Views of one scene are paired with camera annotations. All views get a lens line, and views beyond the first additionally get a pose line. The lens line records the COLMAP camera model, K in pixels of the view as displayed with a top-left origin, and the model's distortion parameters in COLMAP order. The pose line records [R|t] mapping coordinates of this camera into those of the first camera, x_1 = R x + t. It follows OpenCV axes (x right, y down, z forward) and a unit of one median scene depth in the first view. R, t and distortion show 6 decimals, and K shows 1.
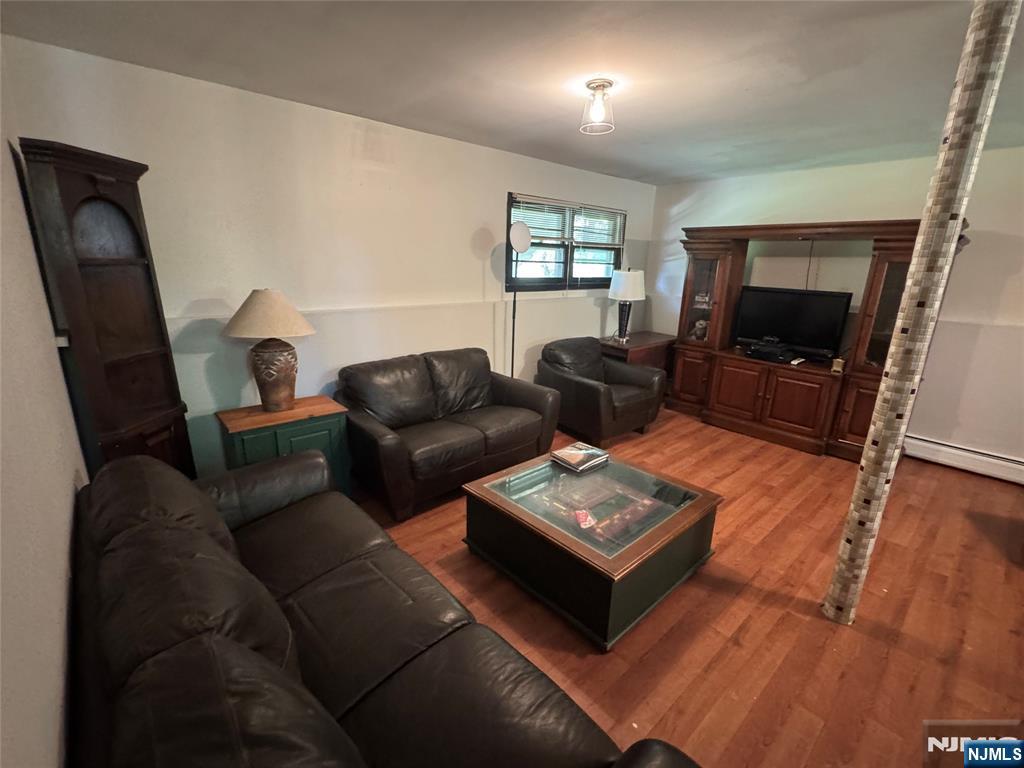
lens RADIAL K [[454.3, 0, 512.0], [0, 454.3, 384.0], [0, 0, 1]] dist [-0.000444, -0.000060]
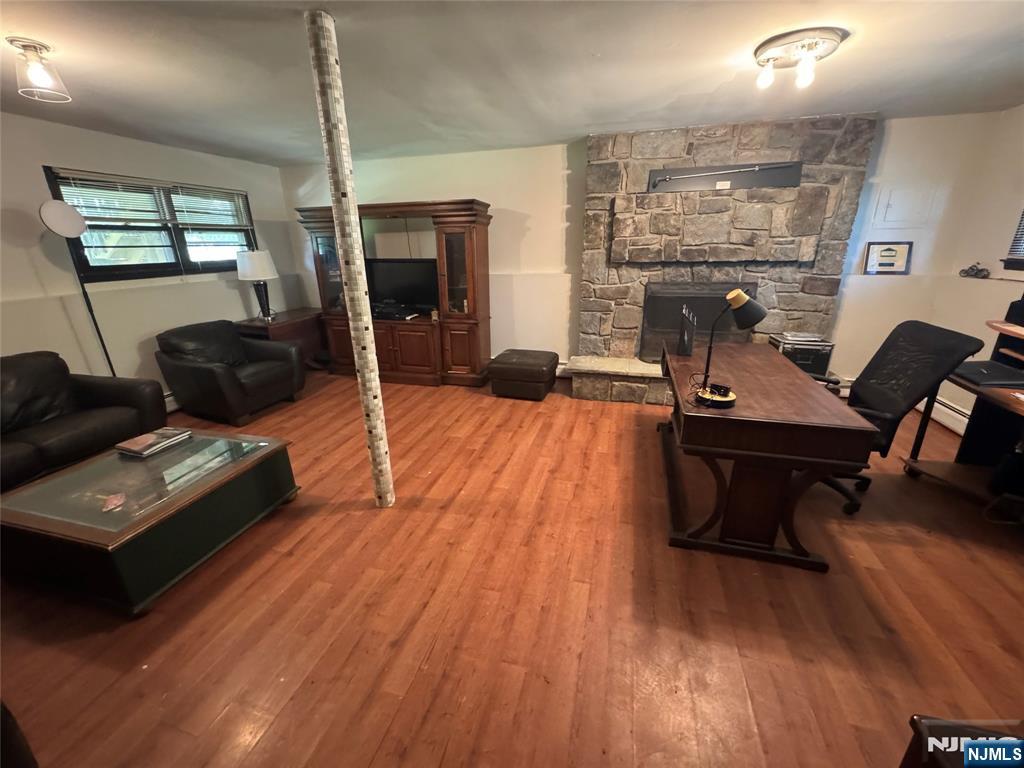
lens RADIAL K [[410.2, 0, 512.0], [0, 410.2, 384.0], [0, 0, 1]] dist [-0.002086, -0.000364]
pose [[0.842396, -0.215588, 0.493853, 0.267008], [0.181187, 0.976441, 0.117196, 0.049680], [-0.507484, -0.009245, 0.861611, -0.119051]]
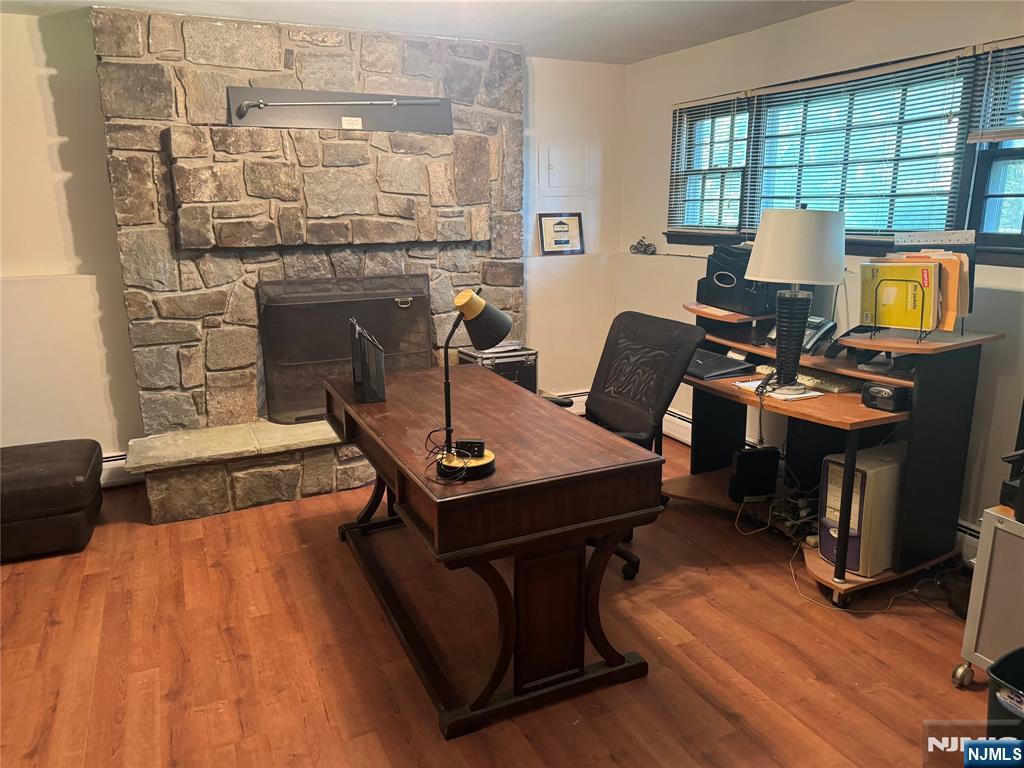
lens RADIAL K [[717.6, 0, 506.9], [0, 717.6, 384.6], [0, 0, 1]] dist [0.050238, -0.071761]
pose [[0.283611, -0.262521, 0.922306, 0.251072], [0.269713, 0.944809, 0.185988, 0.023696], [-0.920228, 0.196010, 0.338763, -0.035040]]
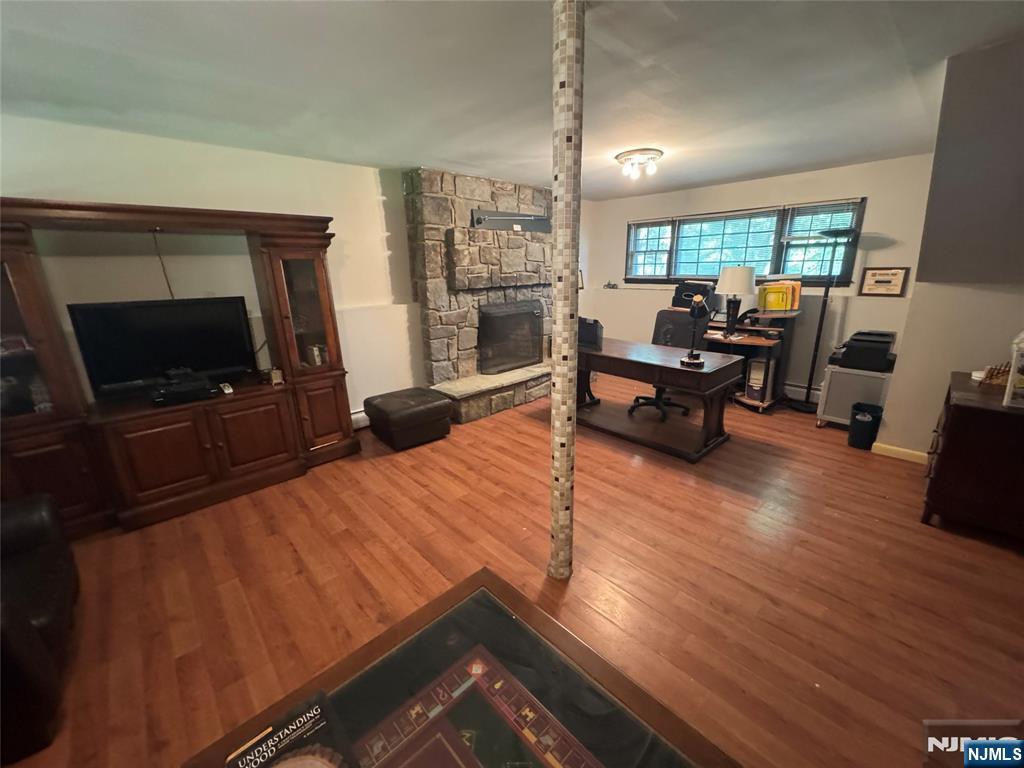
lens RADIAL K [[410.2, 0, 512.0], [0, 410.2, 384.0], [0, 0, 1]] dist [-0.002086, -0.000364]
pose [[-0.020887, -0.302877, 0.952801, -0.057631], [0.280137, 0.913060, 0.296385, -0.130662], [-0.959733, 0.273105, 0.065776, 0.483311]]
